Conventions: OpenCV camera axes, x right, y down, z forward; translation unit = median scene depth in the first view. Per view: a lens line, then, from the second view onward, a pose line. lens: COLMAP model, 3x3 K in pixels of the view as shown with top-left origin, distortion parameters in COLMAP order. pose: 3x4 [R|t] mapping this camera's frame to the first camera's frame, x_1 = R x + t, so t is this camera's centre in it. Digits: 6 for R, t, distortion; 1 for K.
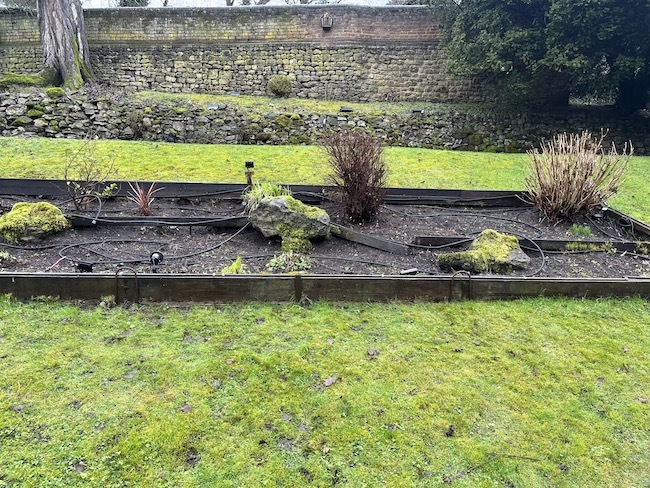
lens RADIAL K [[486.2, 0, 325.0], [0, 486.2, 244.0], [0, 0, 1]] dist [0.072015, -0.096575]
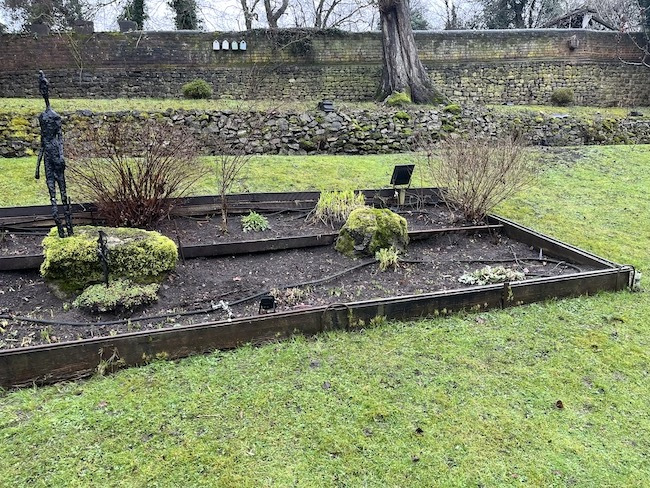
lens RADIAL K [[491.5, 0, 327.1], [0, 491.5, 242.3], [0, 0, 1]] dist [0.070175, -0.101884]
pose [[0.964334, -0.095495, 0.246861, -1.091592], [0.097982, 0.995186, 0.002218, -0.027724], [-0.245885, 0.022049, 0.969048, -0.039119]]
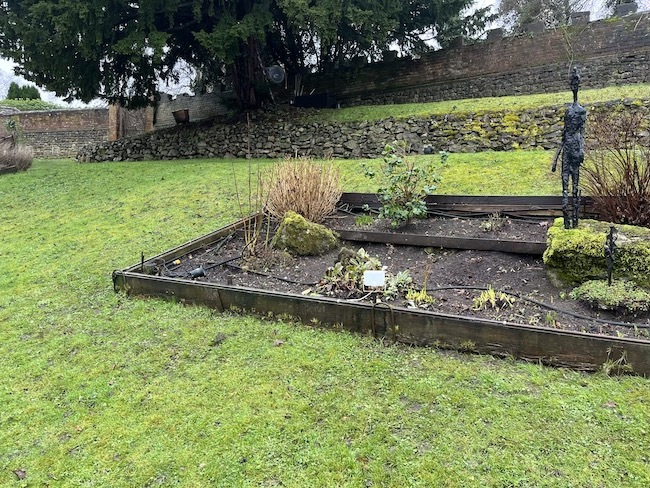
lens RADIAL K [[491.5, 0, 327.1], [0, 491.5, 242.3], [0, 0, 1]] dist [0.070175, -0.101884]
pose [[0.829226, 0.043407, -0.557226, -1.124337], [-0.053774, 0.998551, -0.002238, -0.028597], [0.556321, 0.031820, 0.830358, -0.048599]]
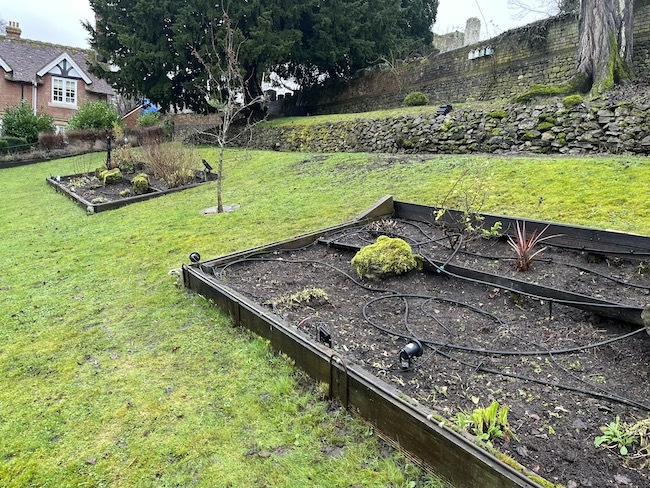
lens RADIAL K [[496.1, 0, 323.4], [0, 496.1, 239.7], [0, 0, 1]] dist [0.087880, -0.123070]
pose [[0.474197, 0.140141, -0.869194, 0.062725], [-0.158609, 0.984696, 0.072233, -0.052646], [0.866014, 0.103609, 0.489167, 0.182979]]
